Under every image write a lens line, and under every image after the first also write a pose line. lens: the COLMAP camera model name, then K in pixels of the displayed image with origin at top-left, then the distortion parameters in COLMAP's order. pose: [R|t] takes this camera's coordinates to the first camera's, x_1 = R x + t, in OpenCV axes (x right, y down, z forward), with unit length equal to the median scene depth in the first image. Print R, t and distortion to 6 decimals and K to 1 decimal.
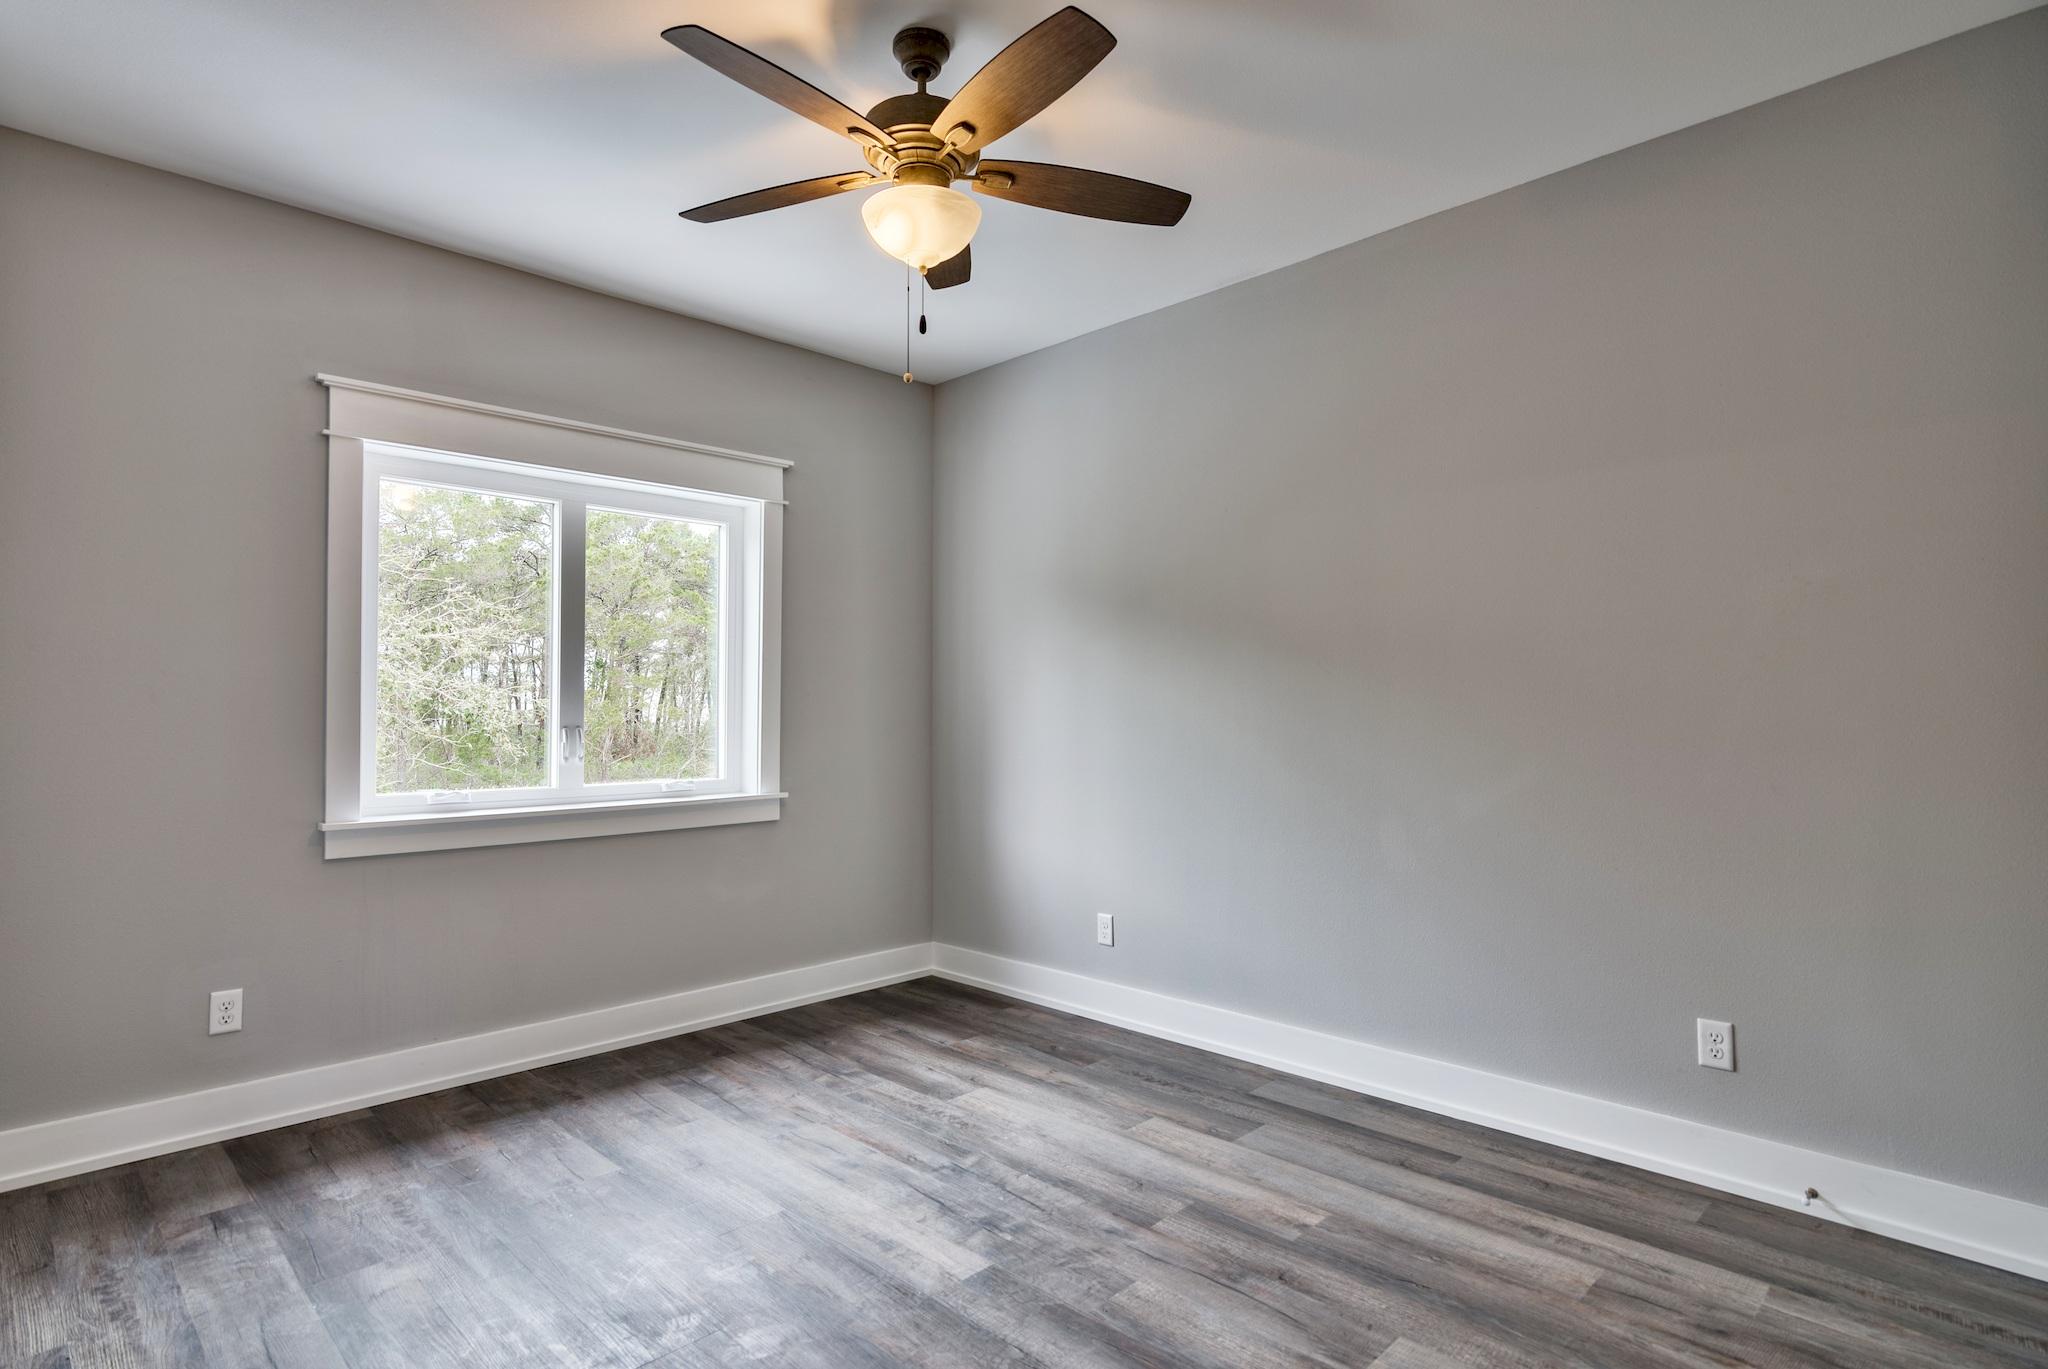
lens RADIAL K [[1041.8, 0, 1025.3], [0, 1041.8, 685.2], [0, 0, 1]] dist [-0.004694, 0.001834]
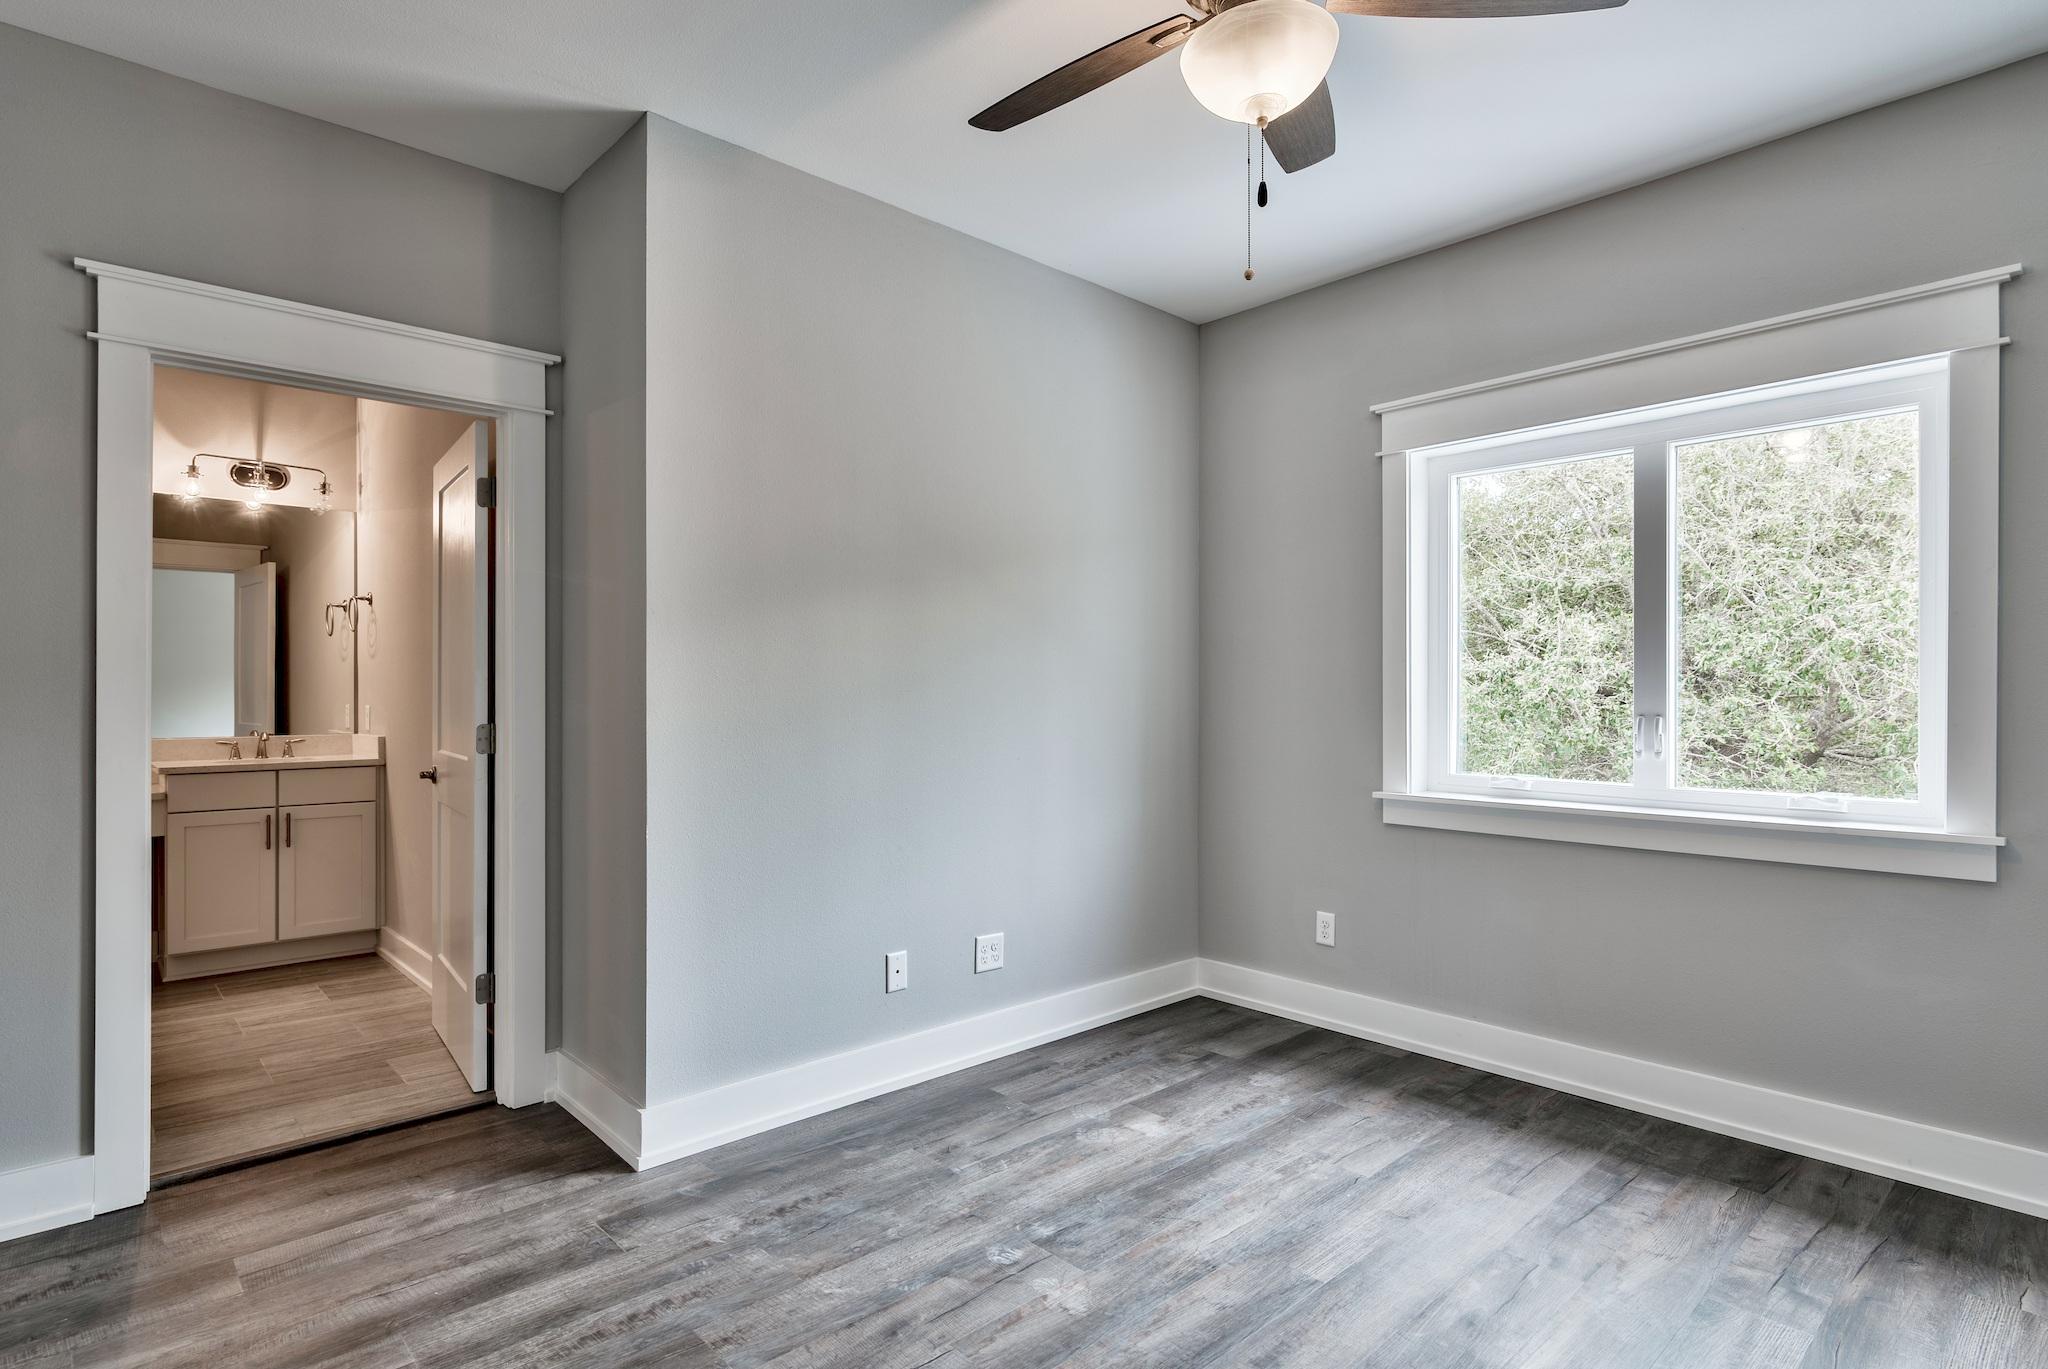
lens RADIAL K [[1041.8, 0, 1025.2], [0, 1041.8, 692.8], [0, 0, 1]] dist [-0.004694, 0.001834]
pose [[-0.031762, -0.002646, -0.999492, 0.489637], [0.017976, 0.999833, -0.003218, 0.018680], [0.999334, -0.018069, -0.031709, 0.625892]]
